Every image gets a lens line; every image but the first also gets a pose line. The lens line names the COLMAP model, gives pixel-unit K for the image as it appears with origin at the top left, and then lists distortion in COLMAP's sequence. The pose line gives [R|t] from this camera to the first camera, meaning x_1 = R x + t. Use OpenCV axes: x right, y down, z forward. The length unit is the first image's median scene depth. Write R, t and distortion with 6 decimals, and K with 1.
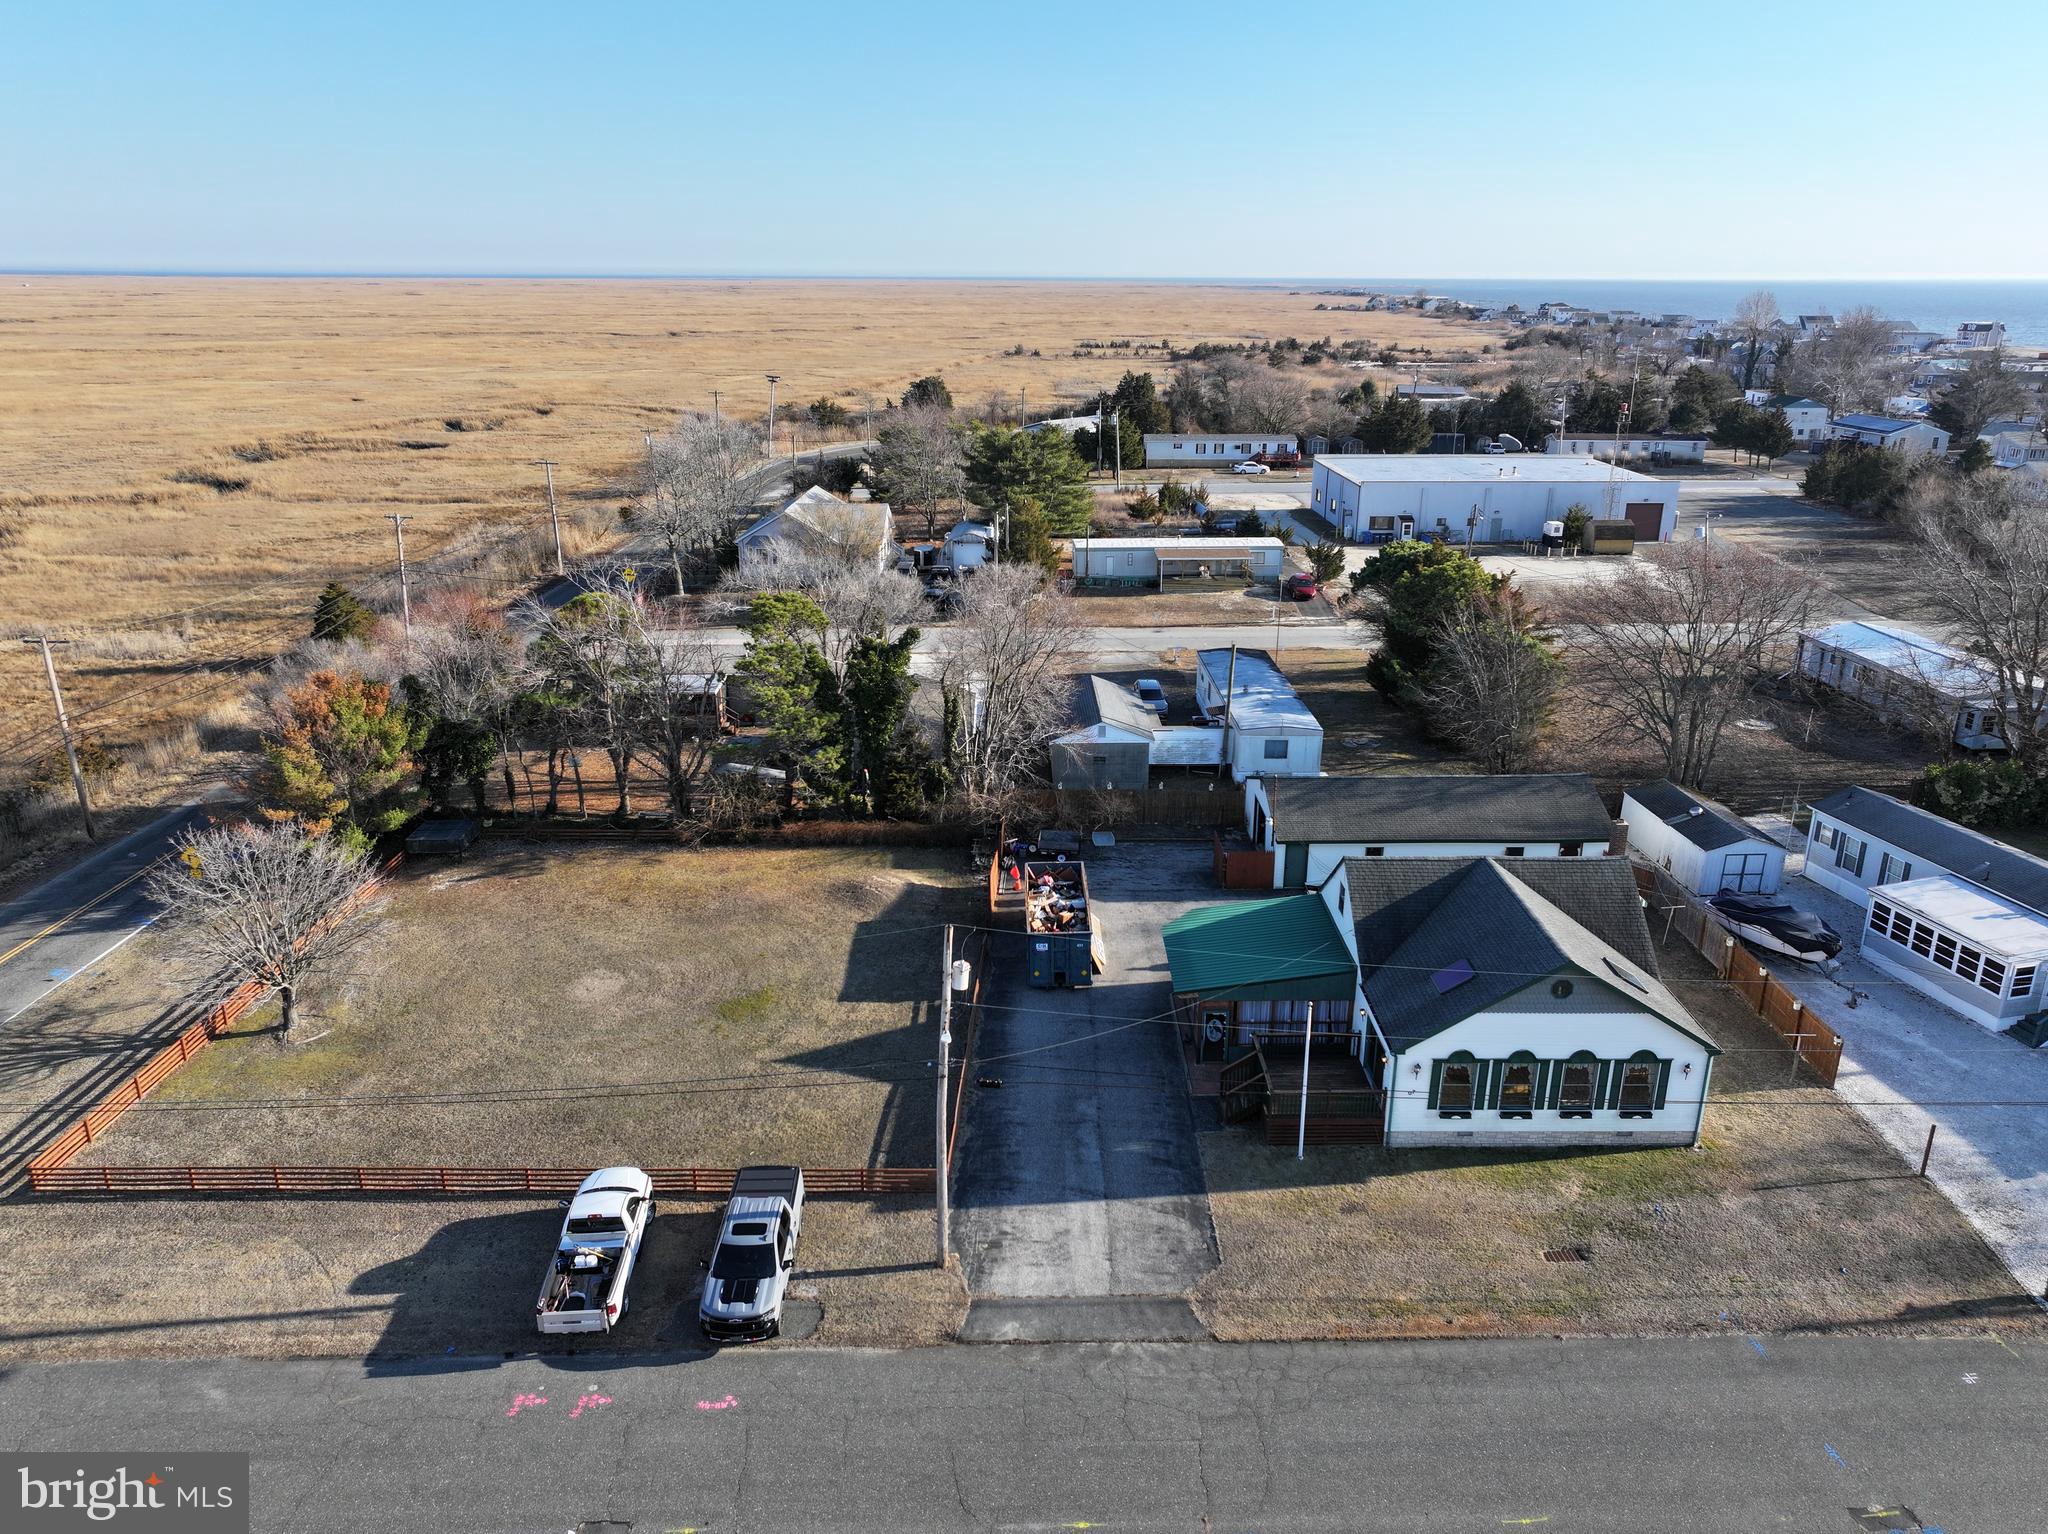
lens RADIAL K [[1438.9, 0, 1028.8], [0, 1438.9, 763.4], [0, 0, 1]] dist [0.007887, -0.002092]
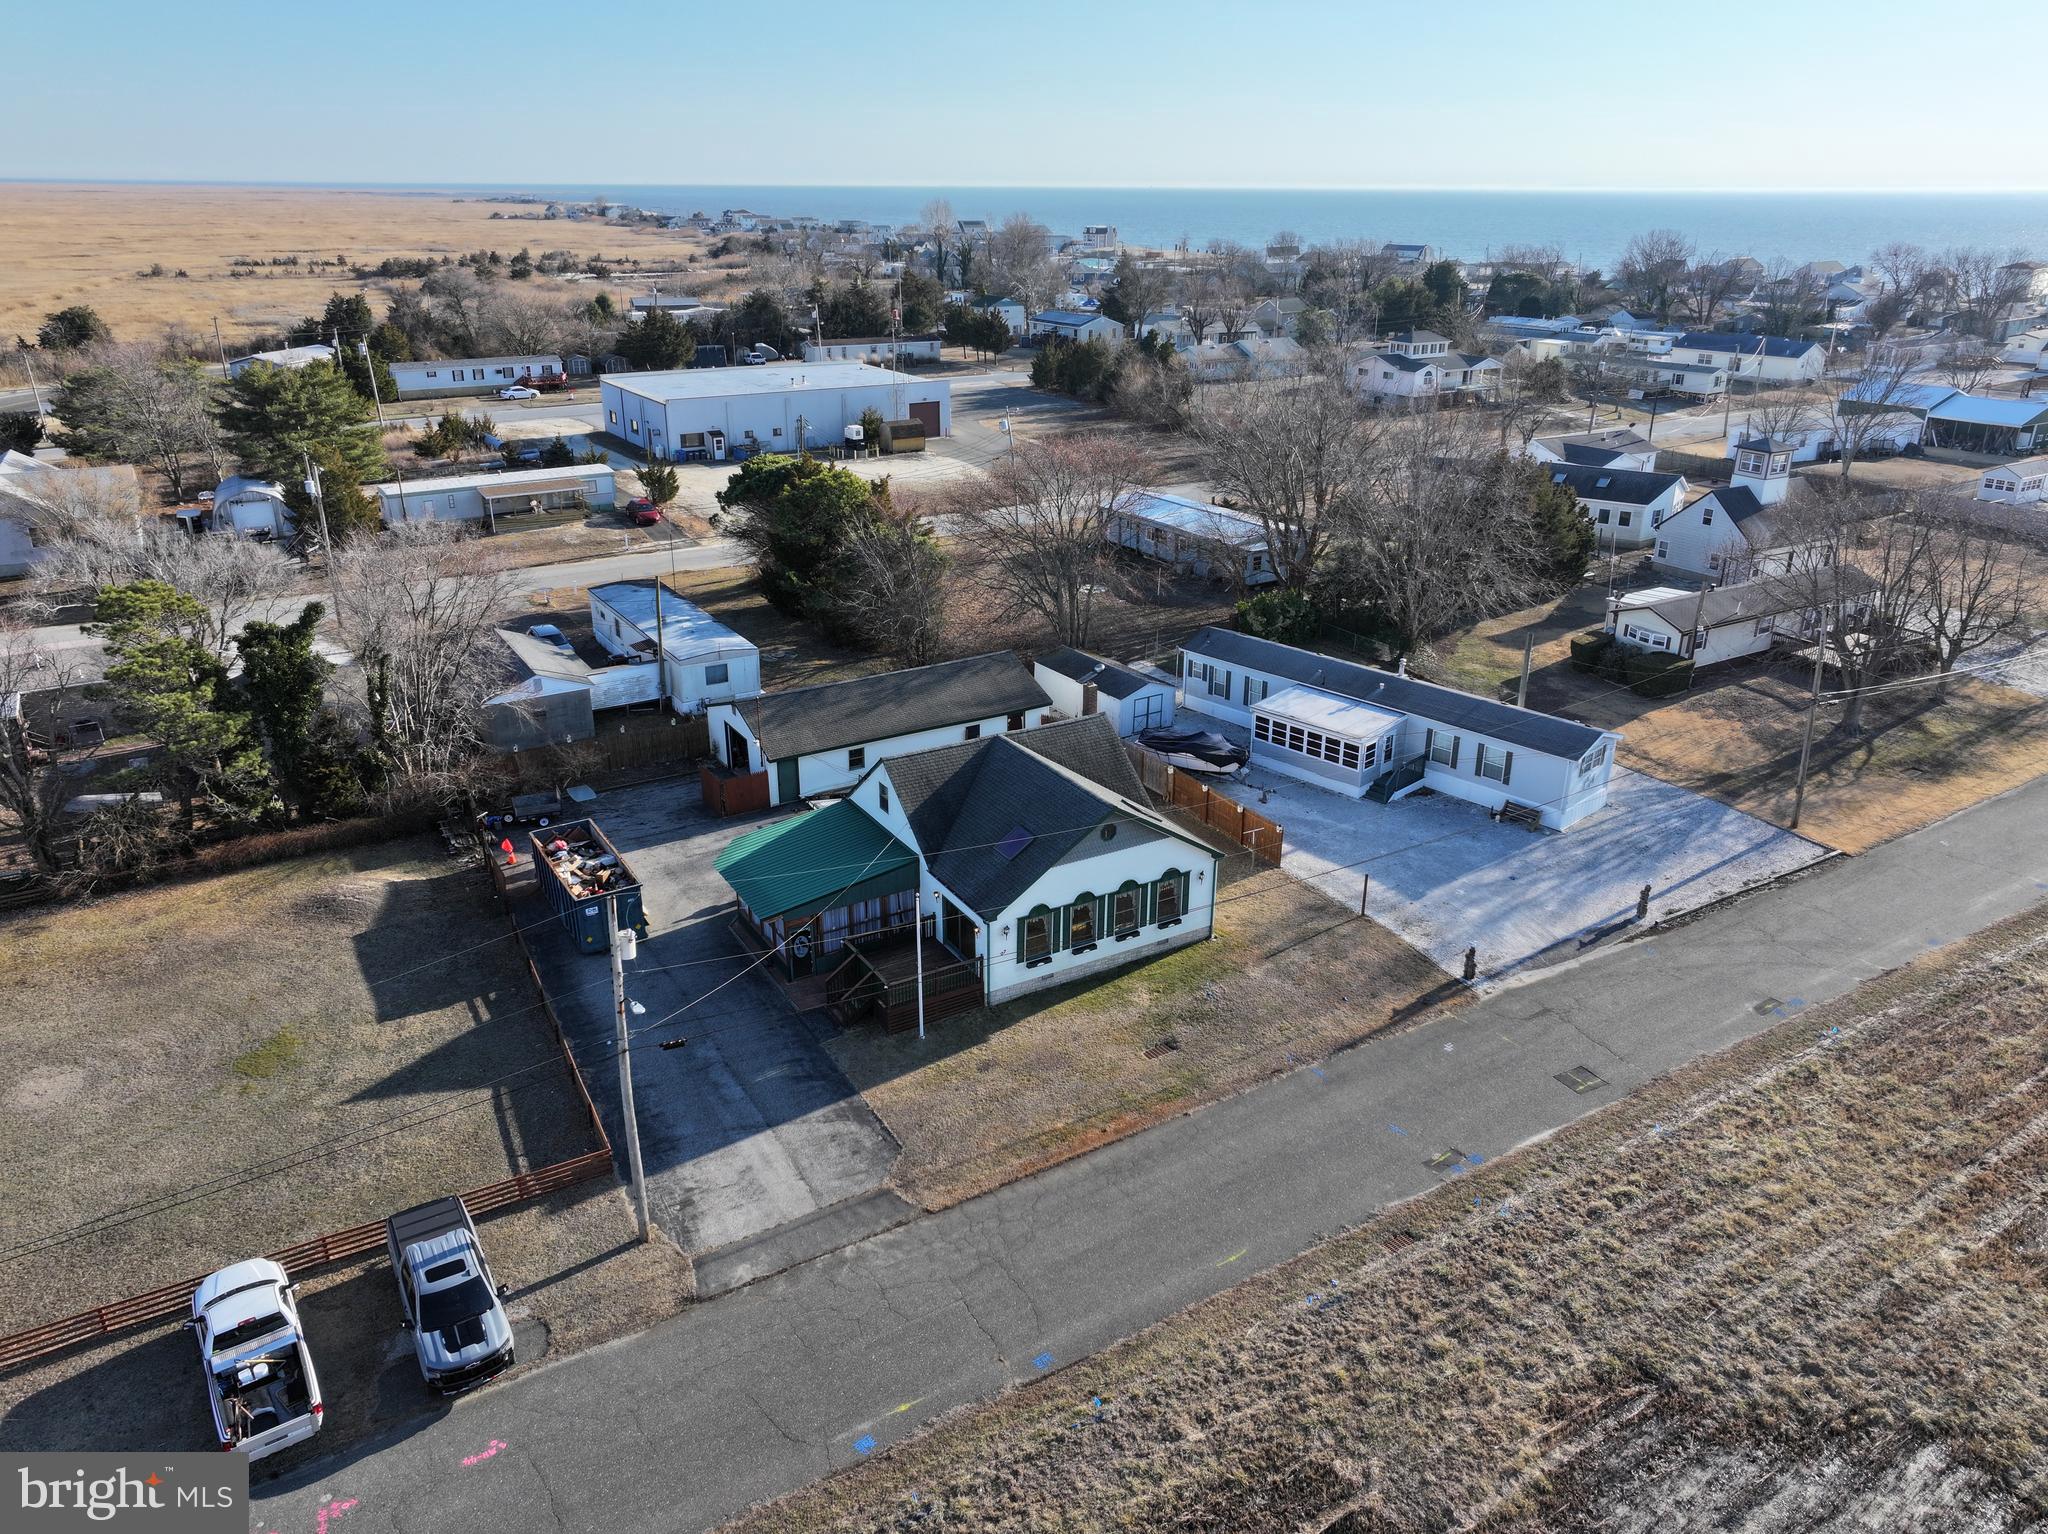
lens RADIAL K [[1441.5, 0, 1029.3], [0, 1441.5, 761.5], [0, 0, 1]] dist [-0.000162, 0.017167]
pose [[0.862430, -0.187676, 0.470098, -0.170158], [0.161094, 0.982202, 0.096581, -0.016453], [-0.479857, -0.007564, 0.877314, 0.013241]]
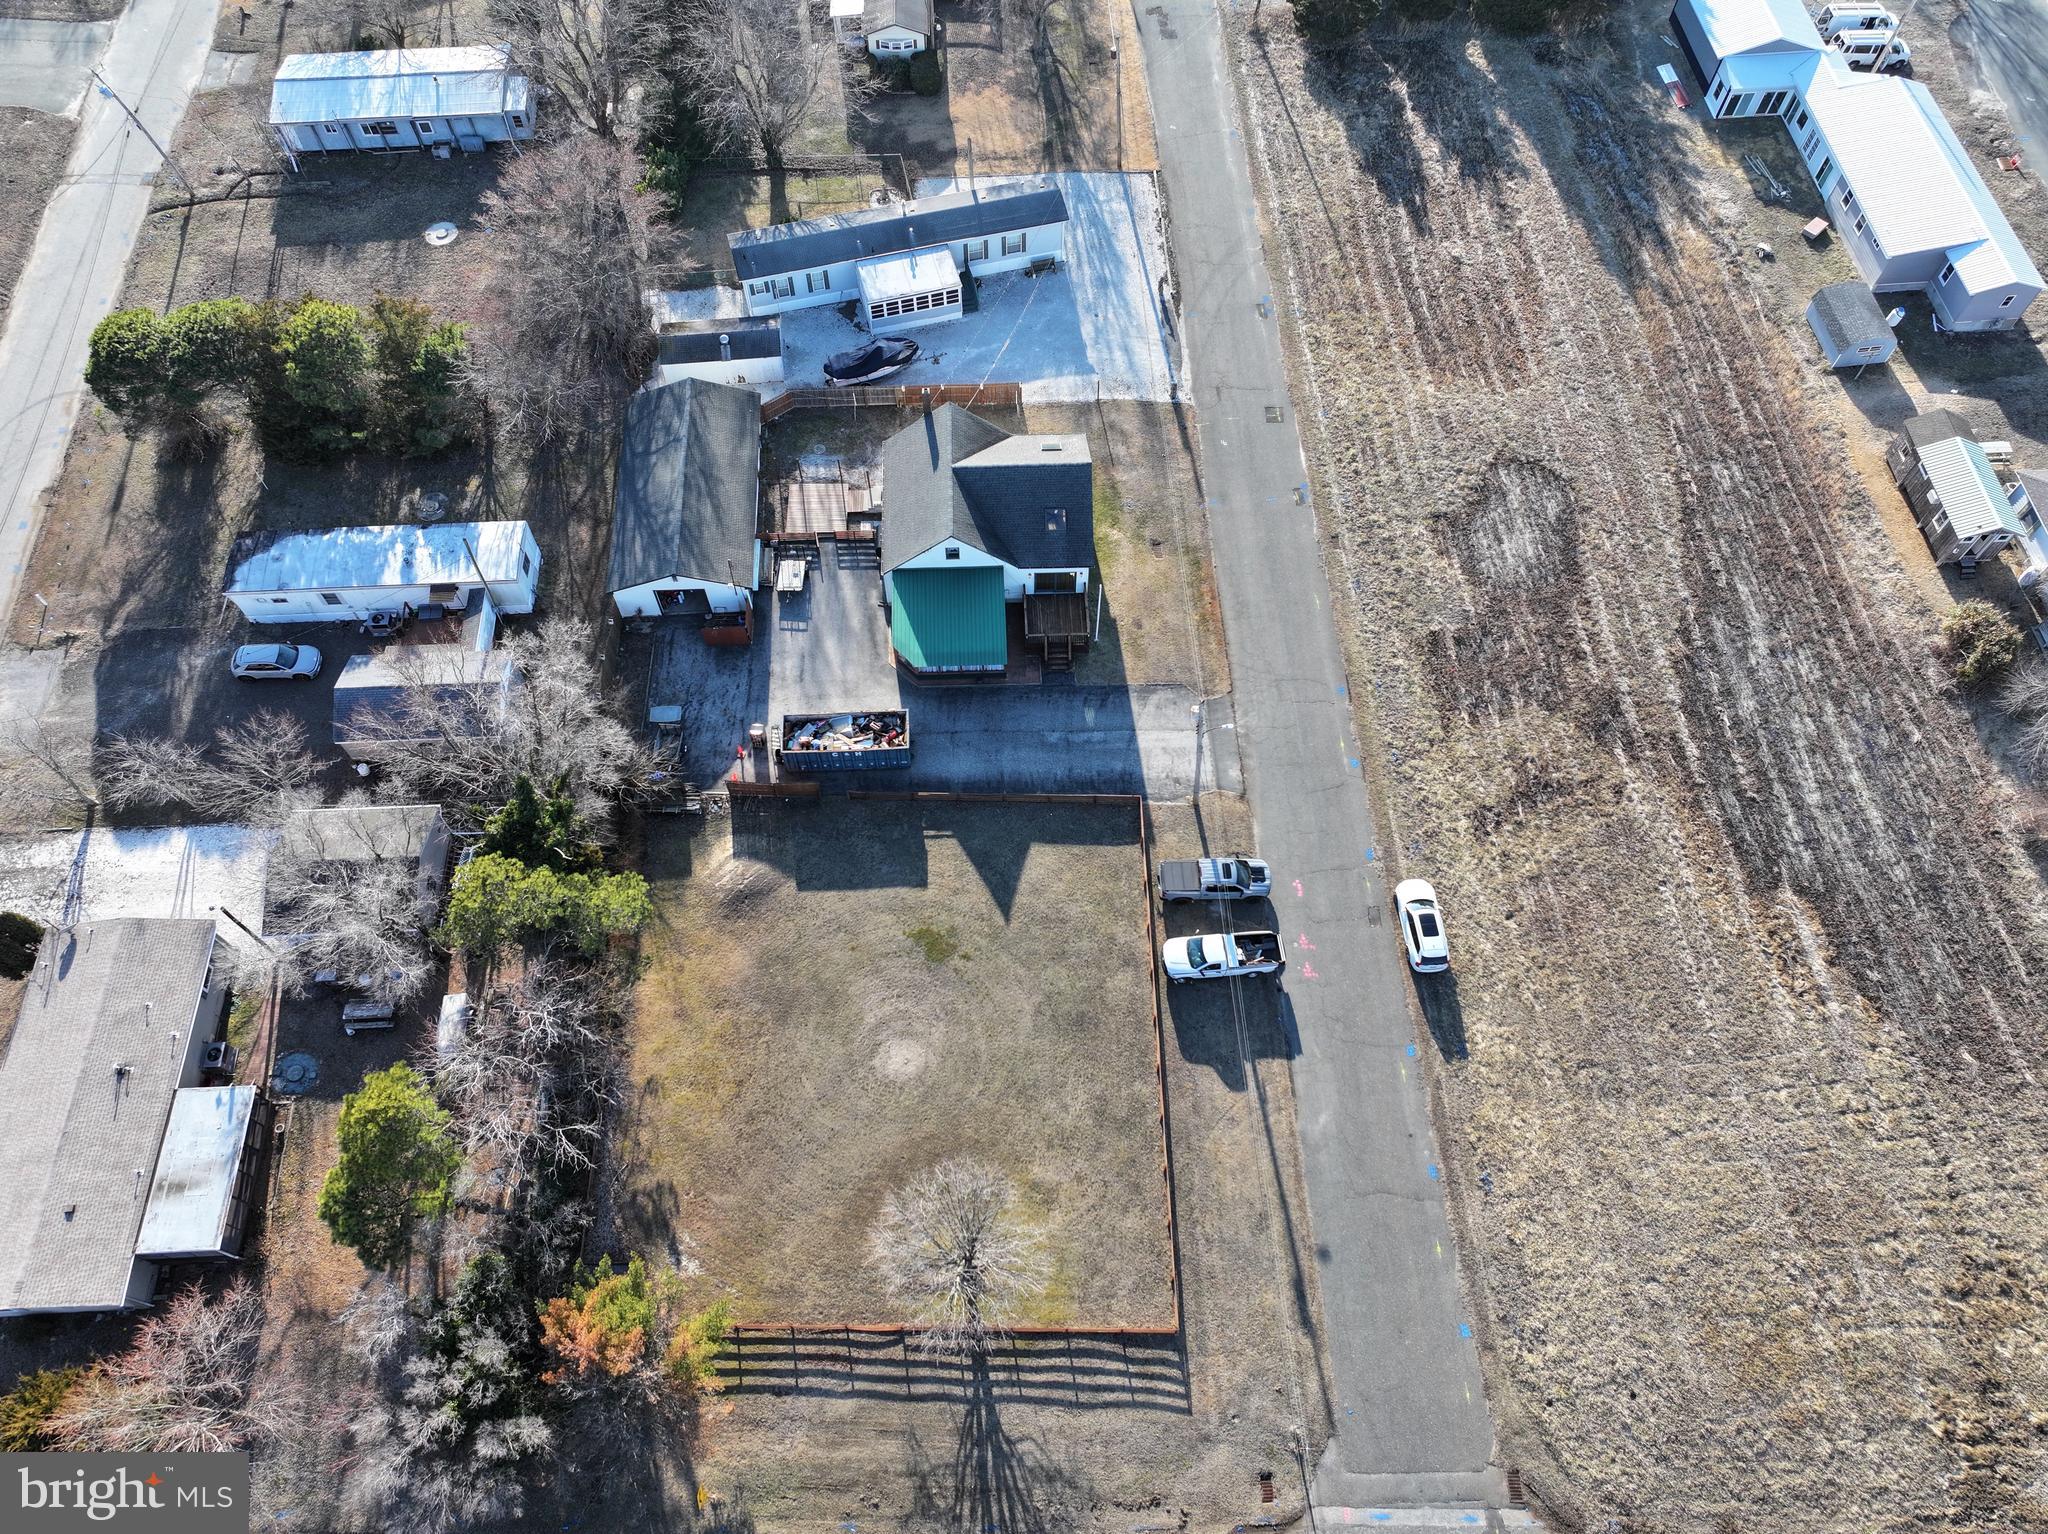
lens RADIAL K [[1438.9, 0, 1028.8], [0, 1438.9, 763.4], [0, 0, 1]] dist [0.007887, -0.002092]
pose [[-0.030495, -0.870662, 0.490936, -0.705525], [0.317204, 0.457345, 0.830793, -1.005057], [-0.947867, 0.181062, 0.262231, 0.499423]]
